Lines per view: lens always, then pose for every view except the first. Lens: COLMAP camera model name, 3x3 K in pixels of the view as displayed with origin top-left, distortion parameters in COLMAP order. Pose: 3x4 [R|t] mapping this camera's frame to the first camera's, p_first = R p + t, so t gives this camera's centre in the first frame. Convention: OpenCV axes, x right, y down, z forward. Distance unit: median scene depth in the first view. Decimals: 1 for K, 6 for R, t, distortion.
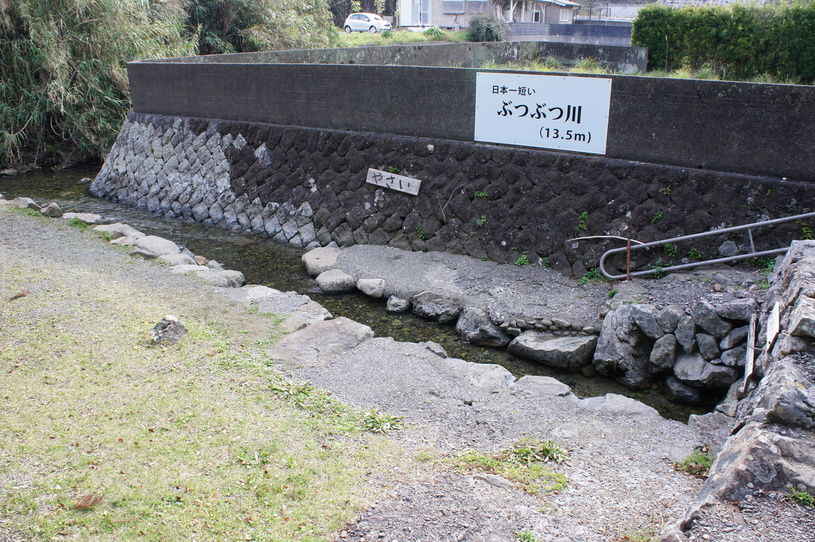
lens RADIAL K [[638.1, 0, 406.7], [0, 638.1, 276.5], [0, 0, 1]] dist [-0.146341, 0.071467]
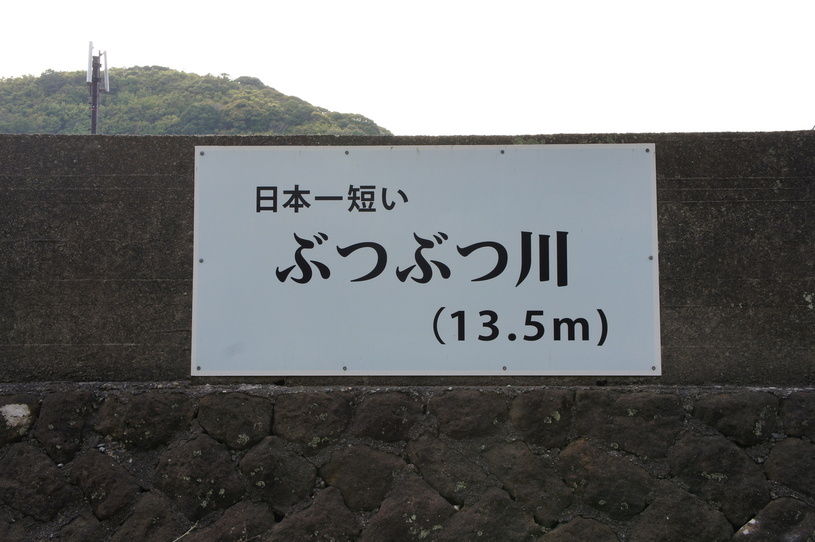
lens RADIAL K [[970.0, 0, 414.1], [0, 970.0, 269.8], [0, 0, 1]] dist [0.059551, 0.000000]
pose [[0.845349, 0.042765, 0.532499, -0.046810], [0.190077, 0.907481, -0.374630, -0.080268], [-0.499255, 0.417910, 0.759010, 0.639952]]
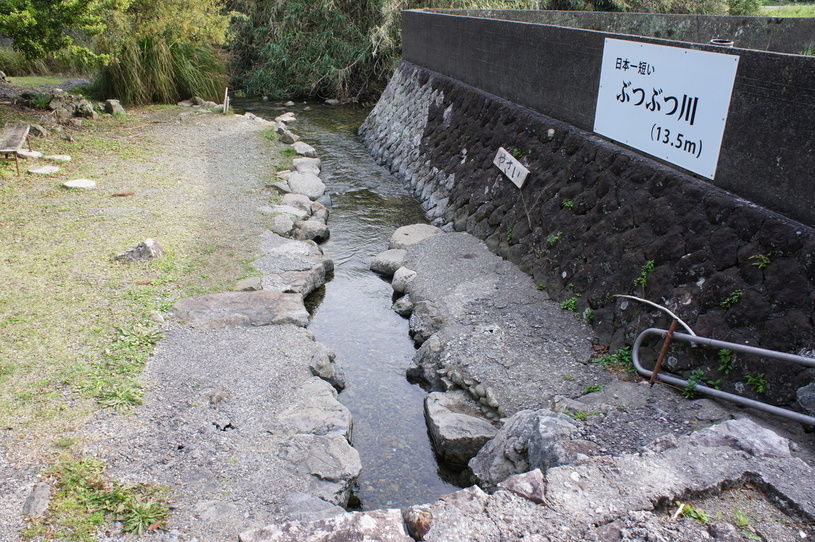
lens RADIAL K [[638.1, 0, 400.3], [0, 638.1, 268.9], [0, 0, 1]] dist [-0.146341, 0.071467]
pose [[0.734750, 0.281776, -0.617045, 0.466356], [-0.258237, 0.957339, 0.129676, -0.105421], [0.627261, 0.064064, 0.776170, 0.327908]]
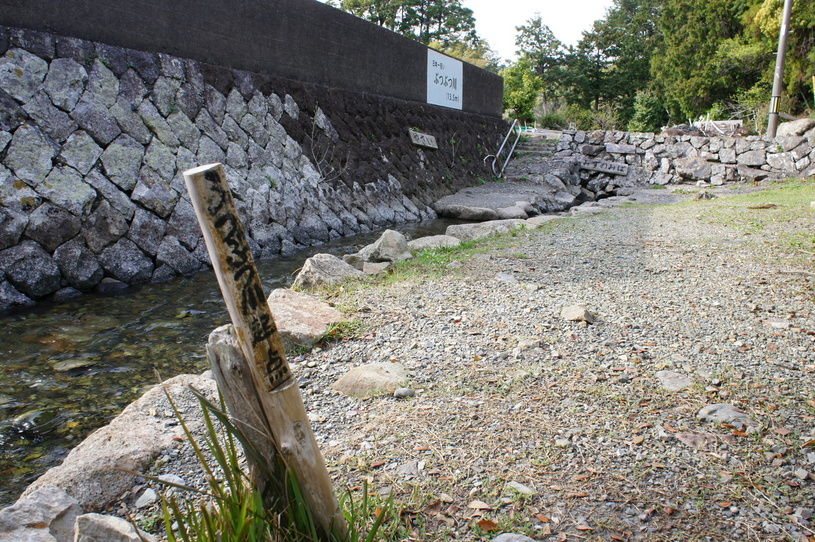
lens RADIAL K [[638.1, 0, 408.3], [0, 638.1, 272.3], [0, 0, 1]] dist [-0.146341, 0.071467]
pose [[-0.171990, -0.197865, 0.965023, -1.232288], [0.322874, 0.914185, 0.244985, -0.242760], [-0.930684, 0.353716, -0.093345, 1.358714]]
